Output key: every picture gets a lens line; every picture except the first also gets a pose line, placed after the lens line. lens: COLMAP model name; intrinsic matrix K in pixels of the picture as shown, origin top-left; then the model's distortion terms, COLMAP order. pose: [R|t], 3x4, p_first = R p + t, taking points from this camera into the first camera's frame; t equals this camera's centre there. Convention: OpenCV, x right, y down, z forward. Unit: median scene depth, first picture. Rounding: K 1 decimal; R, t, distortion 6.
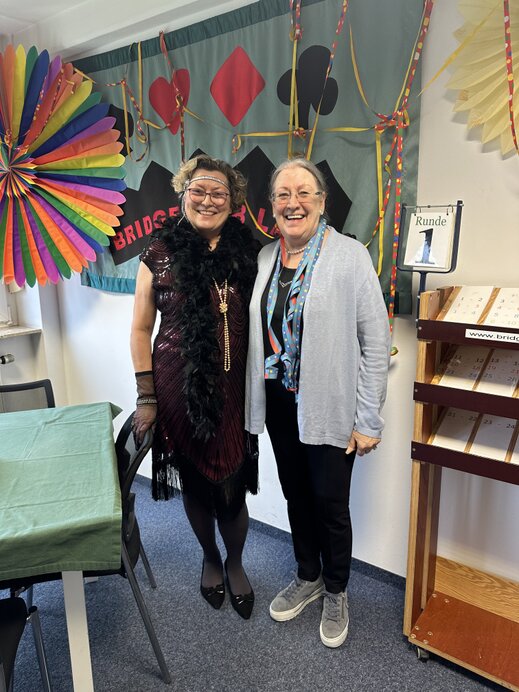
lens RADIAL K [[489.9, 0, 258.2], [0, 489.9, 346.4], [0, 0, 1]] dist [0.013571, -0.021212]
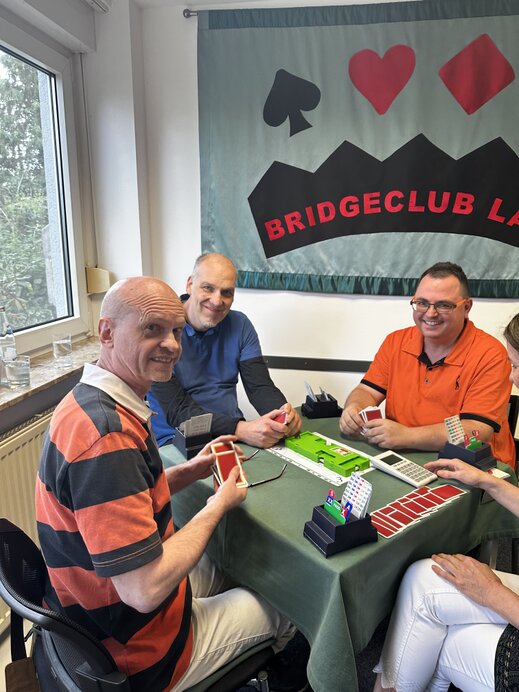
lens RADIAL K [[489.9, 0, 251.7], [0, 489.9, 342.1], [0, 0, 1]] dist [0.013571, -0.021212]
pose [[0.911794, -0.085972, 0.401548, -0.984064], [0.074506, 0.996244, 0.044117, -0.082555], [-0.403832, -0.010308, 0.914775, 0.320611]]
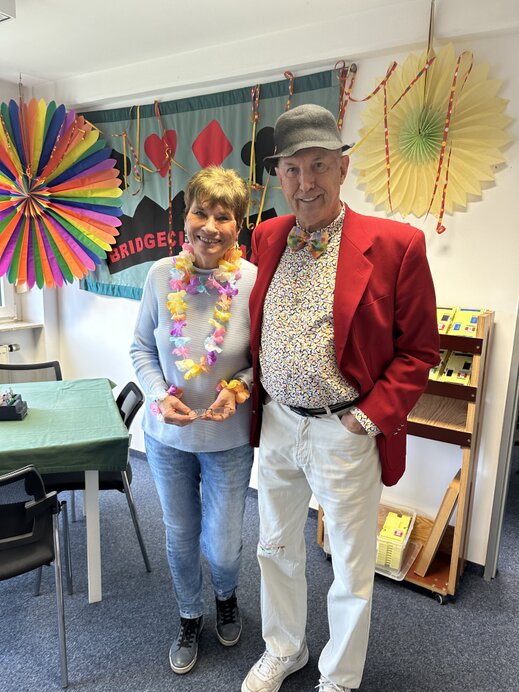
lens RADIAL K [[489.9, 0, 258.8], [0, 489.9, 348.1], [0, 0, 1]] dist [0.013571, -0.021212]
pose [[0.997468, 0.031890, 0.063564, 0.018506], [-0.030573, 0.999299, -0.021592, 0.054756], [-0.064208, 0.019594, 0.997744, -0.391494]]
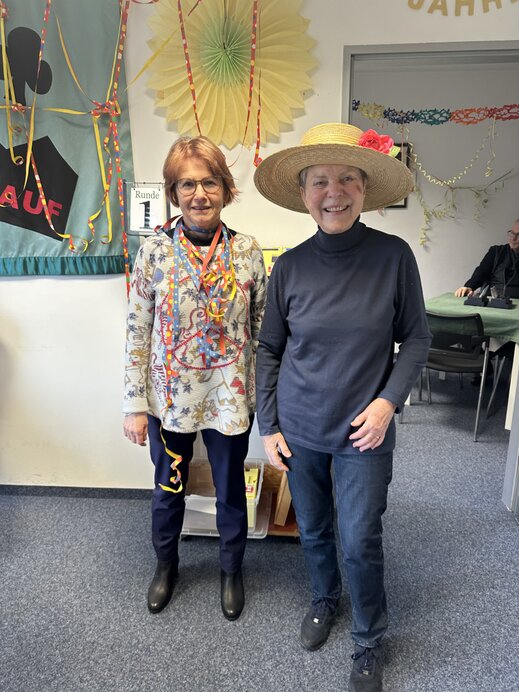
lens RADIAL K [[489.9, 0, 263.1], [0, 489.9, 341.0], [0, 0, 1]] dist [0.013571, -0.021212]
pose [[0.853043, -0.128424, 0.505790, -0.065838], [0.106986, 0.991696, 0.071362, 0.047943], [-0.510755, -0.006763, 0.859700, -0.193125]]
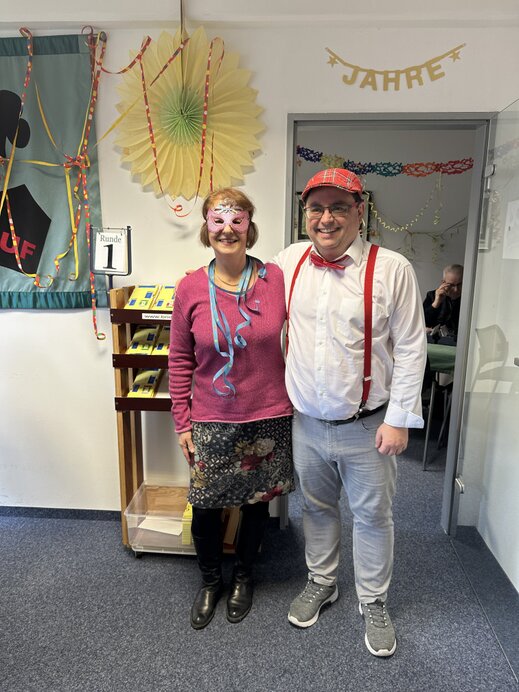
lens RADIAL K [[489.9, 0, 257.8], [0, 489.9, 348.3], [0, 0, 1]] dist [0.013571, -0.021212]
pose [[0.845771, -0.087098, 0.526389, -0.050332], [0.092023, 0.995614, 0.016880, 0.059439], [-0.525550, 0.034163, 0.850076, -0.332860]]
